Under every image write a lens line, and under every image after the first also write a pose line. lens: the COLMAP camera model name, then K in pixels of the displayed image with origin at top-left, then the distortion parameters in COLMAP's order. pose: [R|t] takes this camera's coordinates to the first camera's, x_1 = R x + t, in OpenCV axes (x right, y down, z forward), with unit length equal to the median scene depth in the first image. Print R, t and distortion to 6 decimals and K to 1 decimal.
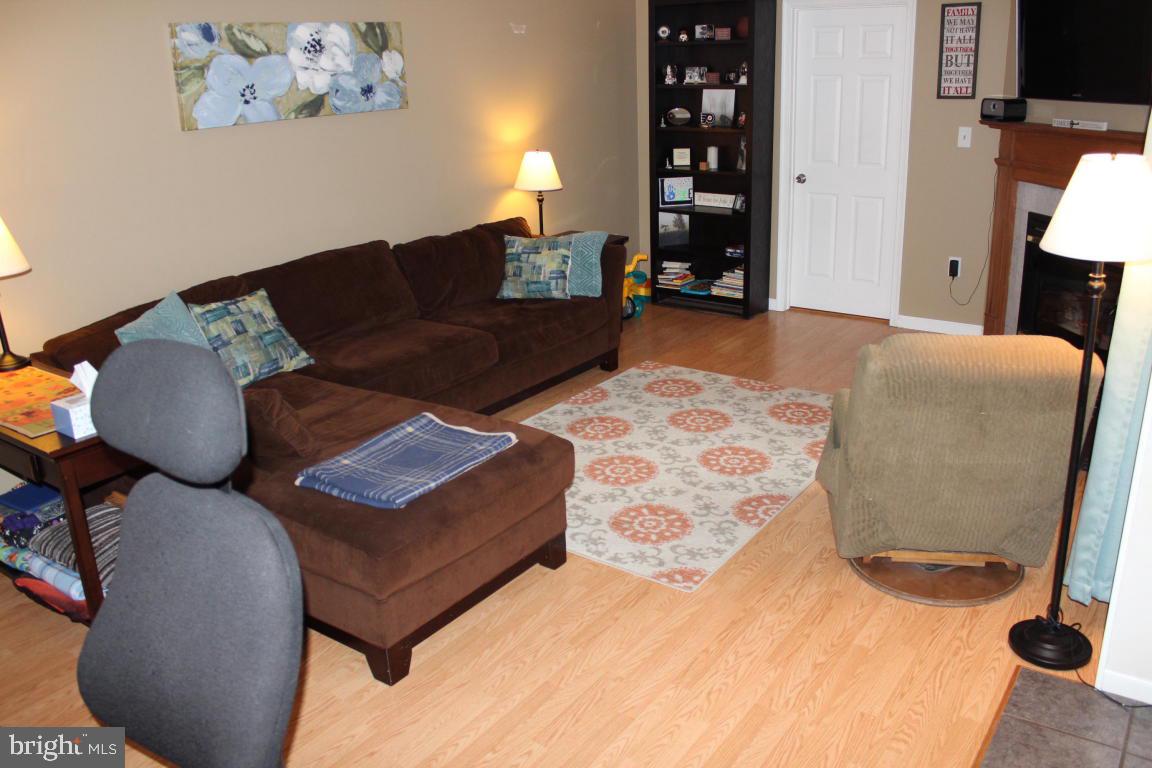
lens RADIAL K [[951.8, 0, 579.6], [0, 951.8, 380.4], [0, 0, 1]] dist [-0.161166, 0.134490]
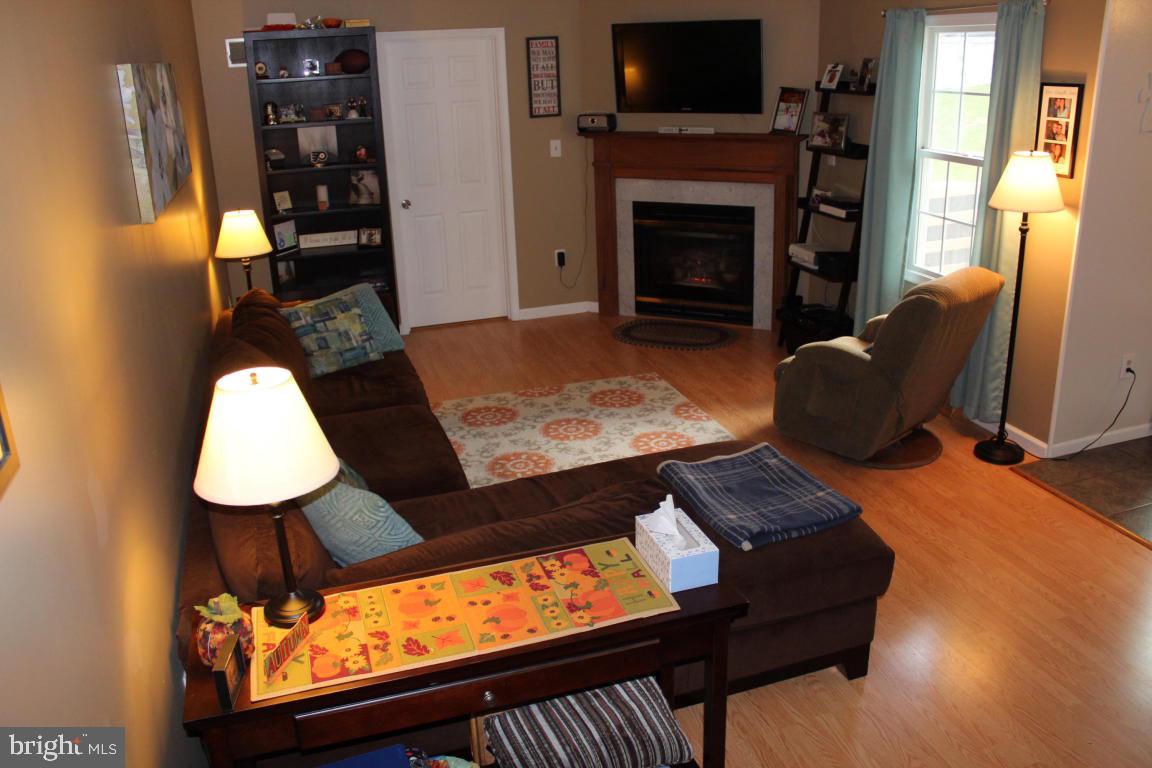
lens RADIAL K [[951.8, 0, 579.6], [0, 951.8, 380.4], [0, 0, 1]] dist [-0.161166, 0.134490]
pose [[0.590647, -0.260066, 0.763872, -0.595355], [0.272610, 0.955293, 0.114447, -0.115766], [-0.759486, 0.140642, 0.635138, 0.265070]]
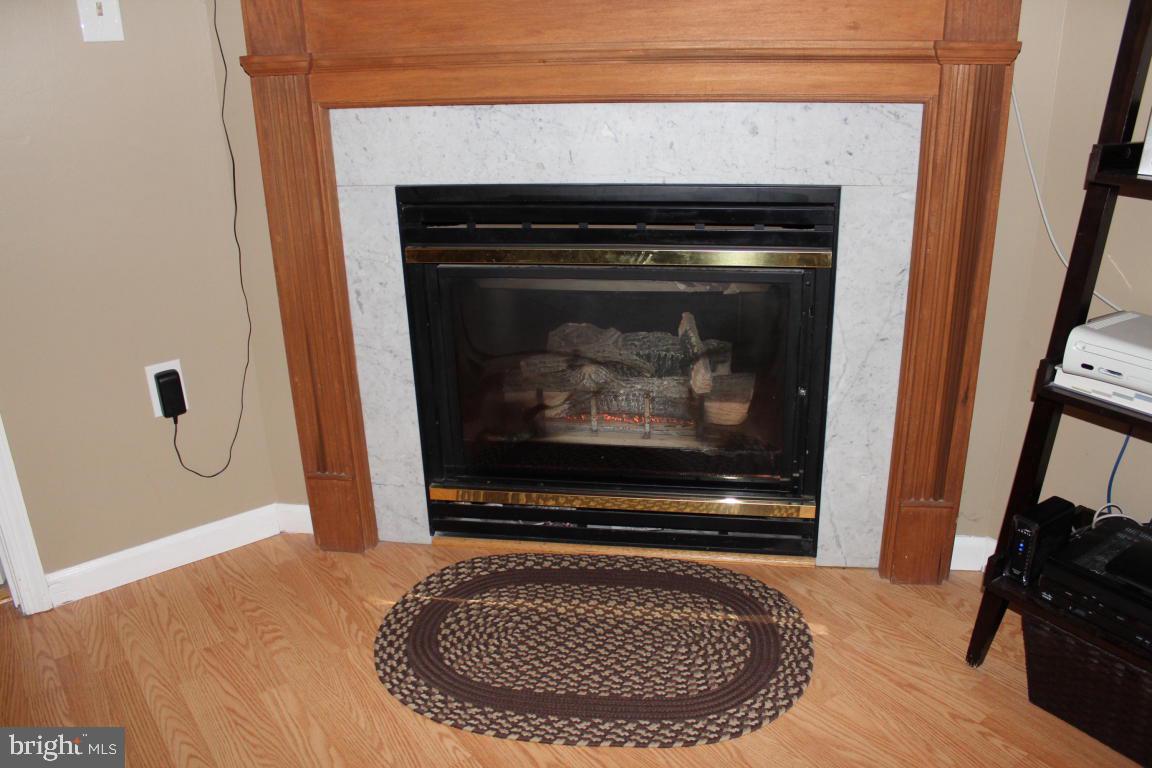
lens RADIAL K [[951.8, 0, 579.6], [0, 951.8, 380.4], [0, 0, 1]] dist [-0.161166, 0.134490]
pose [[0.305848, -0.332337, 0.892194, 0.149465], [0.319112, 0.918677, 0.232808, -0.173894], [-0.897009, 0.213506, 0.387028, 0.793508]]
